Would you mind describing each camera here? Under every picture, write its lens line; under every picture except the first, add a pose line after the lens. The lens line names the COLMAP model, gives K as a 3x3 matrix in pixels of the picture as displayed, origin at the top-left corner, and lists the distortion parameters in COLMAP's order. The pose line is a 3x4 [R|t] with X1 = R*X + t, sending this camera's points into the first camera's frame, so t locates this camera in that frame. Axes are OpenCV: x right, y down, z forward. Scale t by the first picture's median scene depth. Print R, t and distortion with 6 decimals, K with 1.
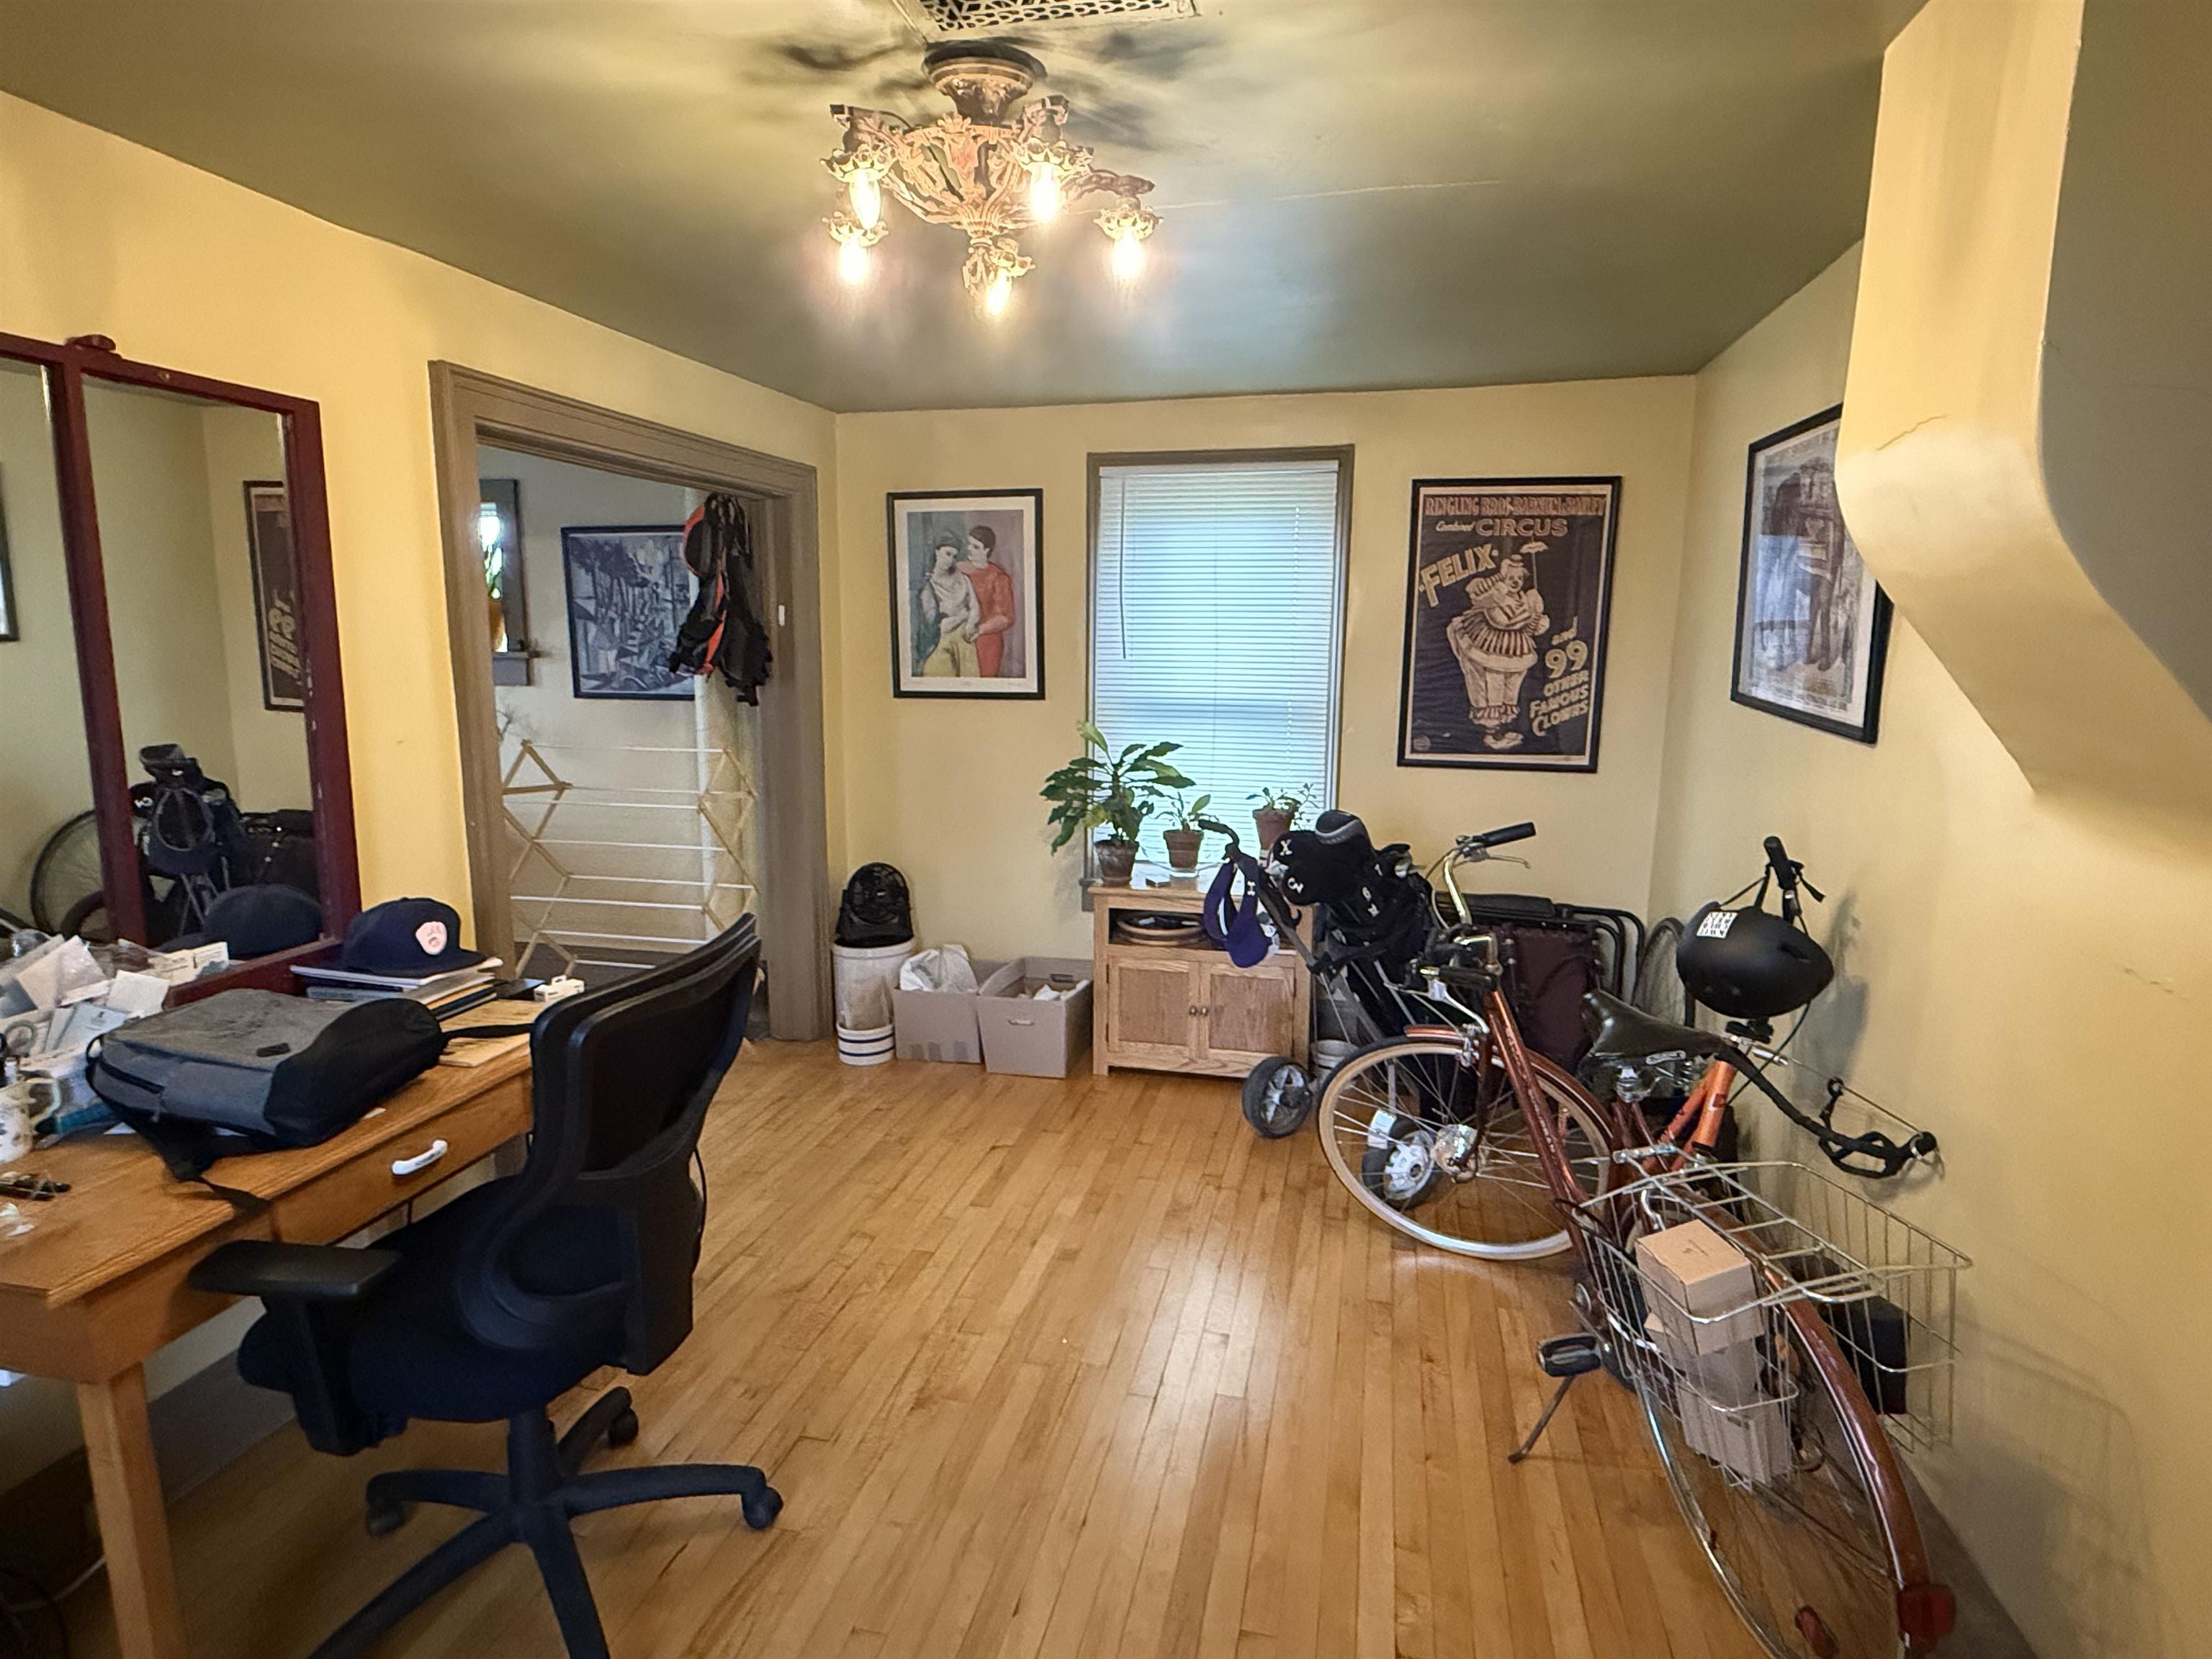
lens RADIAL K [[1156.1, 0, 1107.6], [0, 1156.1, 819.2], [0, 0, 1]] dist [-0.002910, -0.000235]
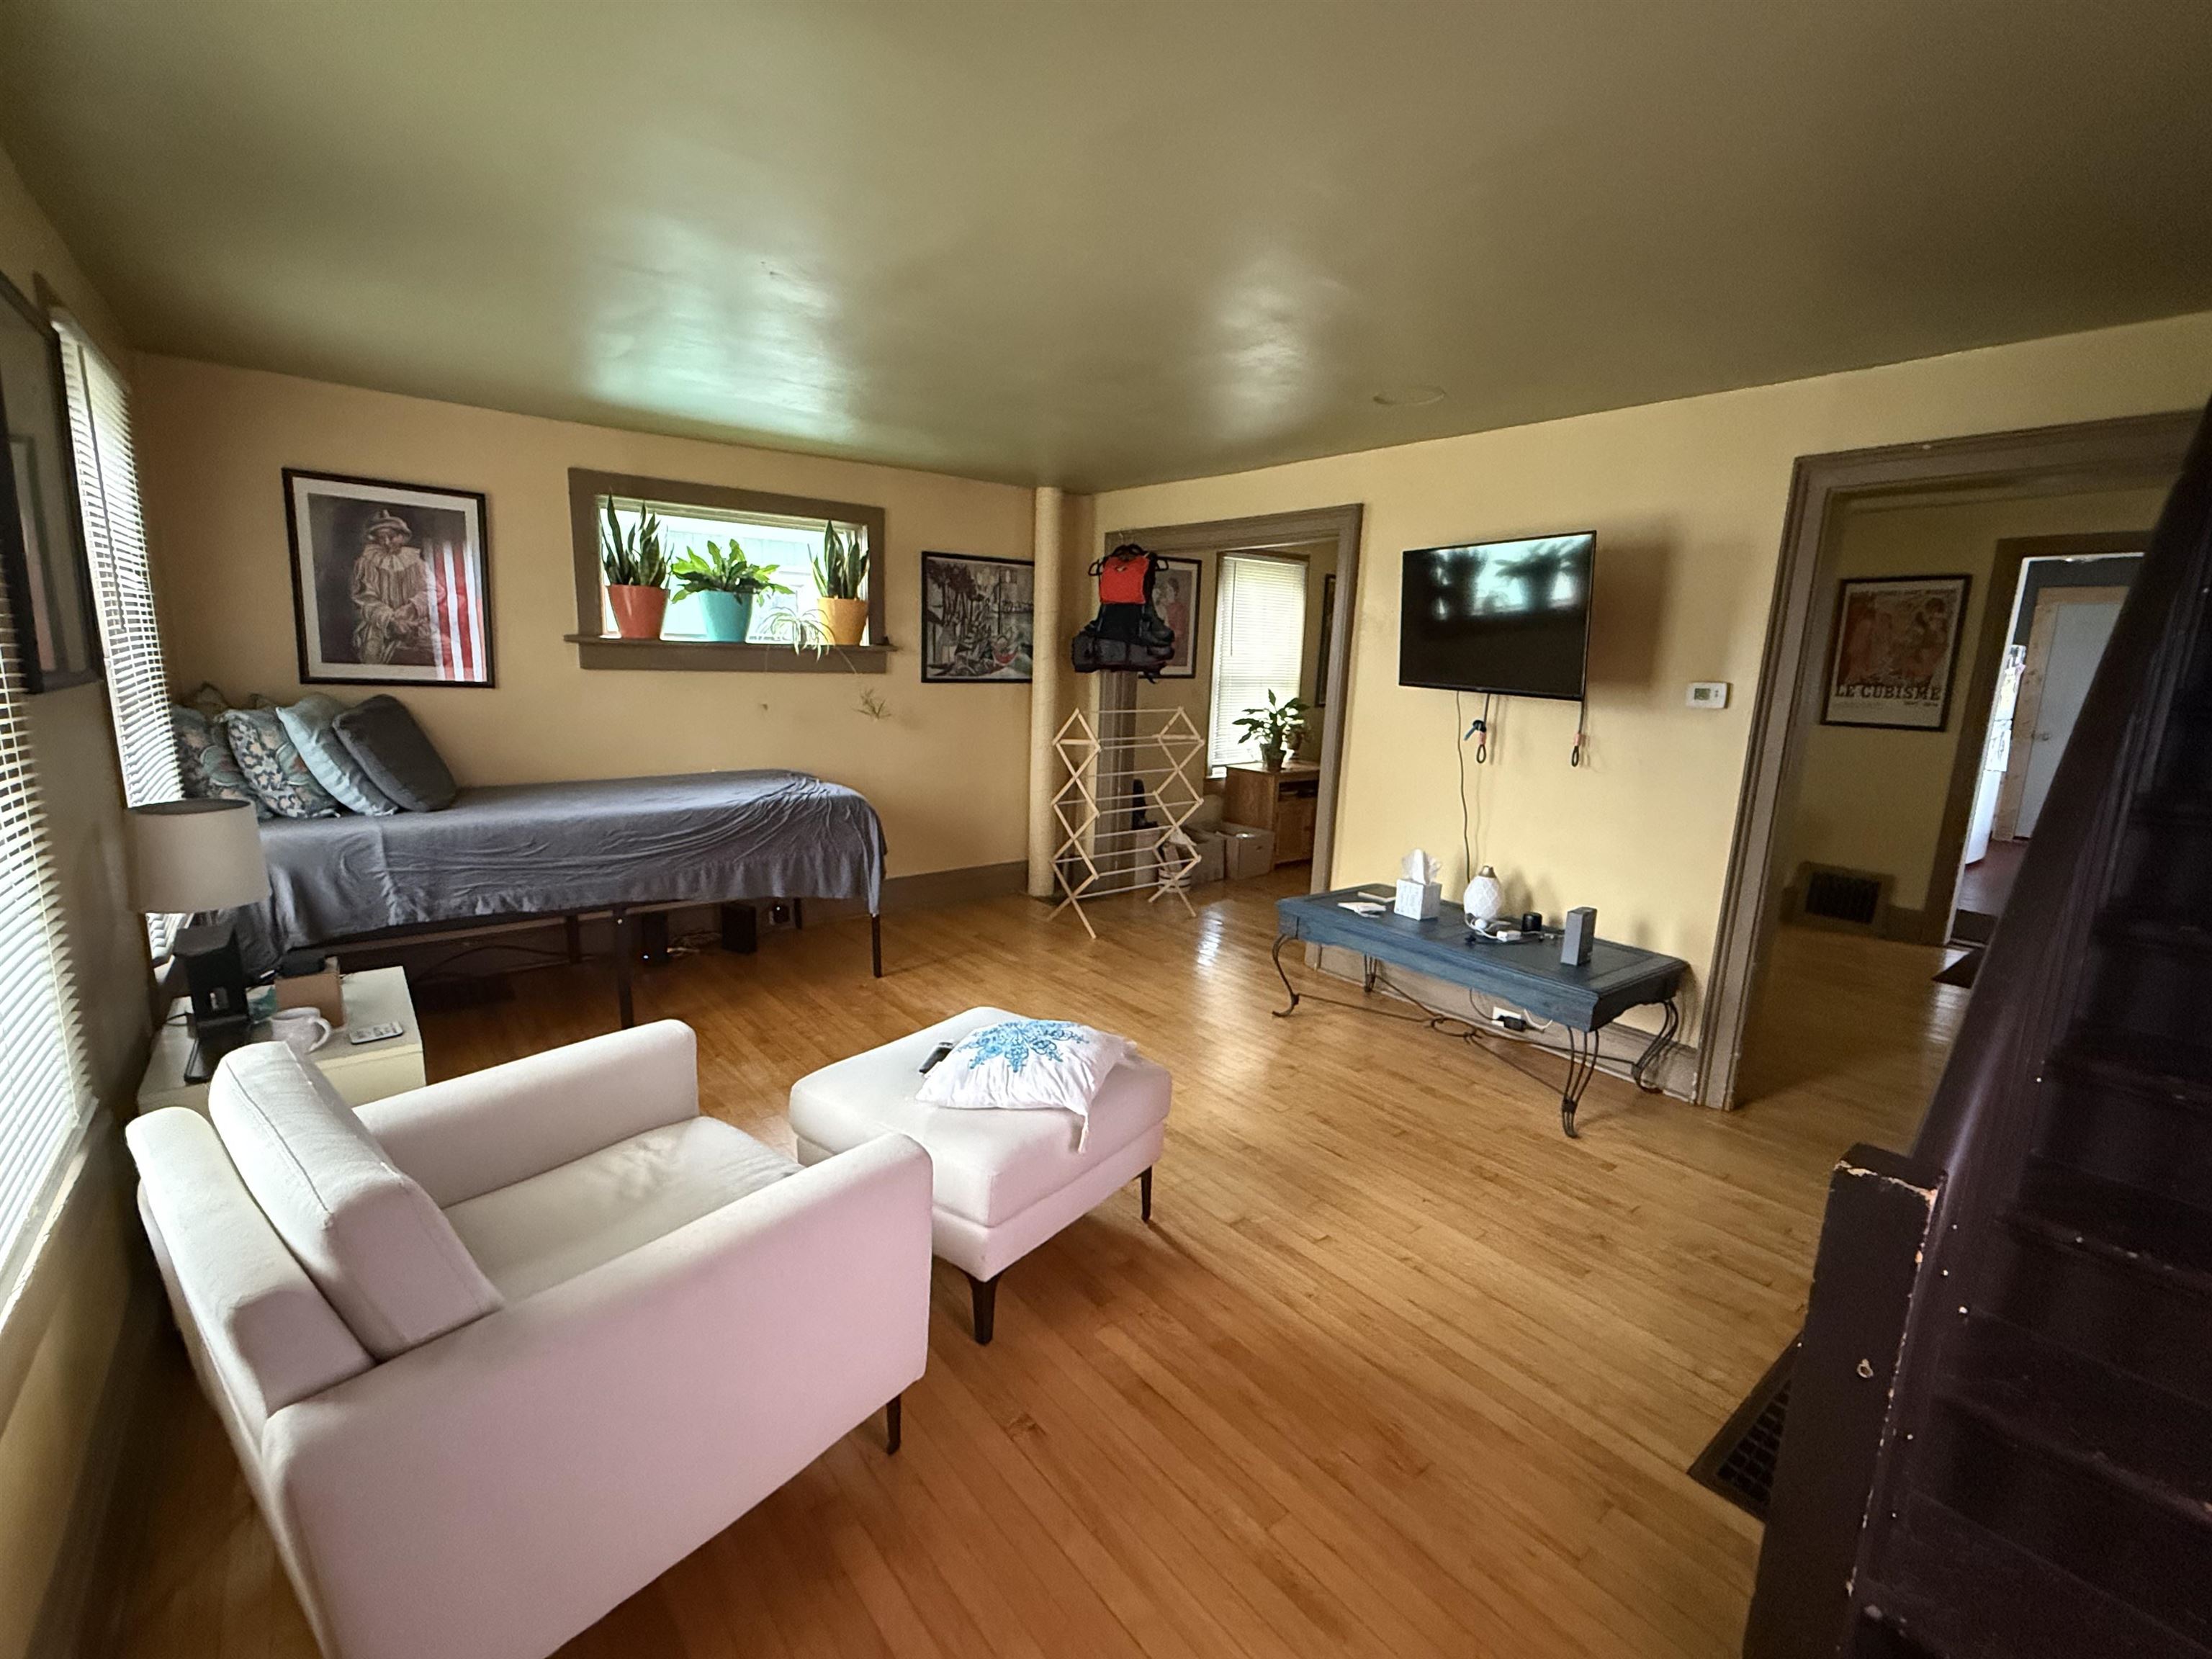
lens RADIAL K [[961.9, 0, 1103.4], [0, 961.9, 831.0], [0, 0, 1]] dist [0.001028, -0.000006]
pose [[0.626726, -0.129506, 0.768403, -1.216622], [0.102762, 0.991217, 0.083245, -0.007486], [-0.772434, 0.026791, 0.634529, 0.155520]]
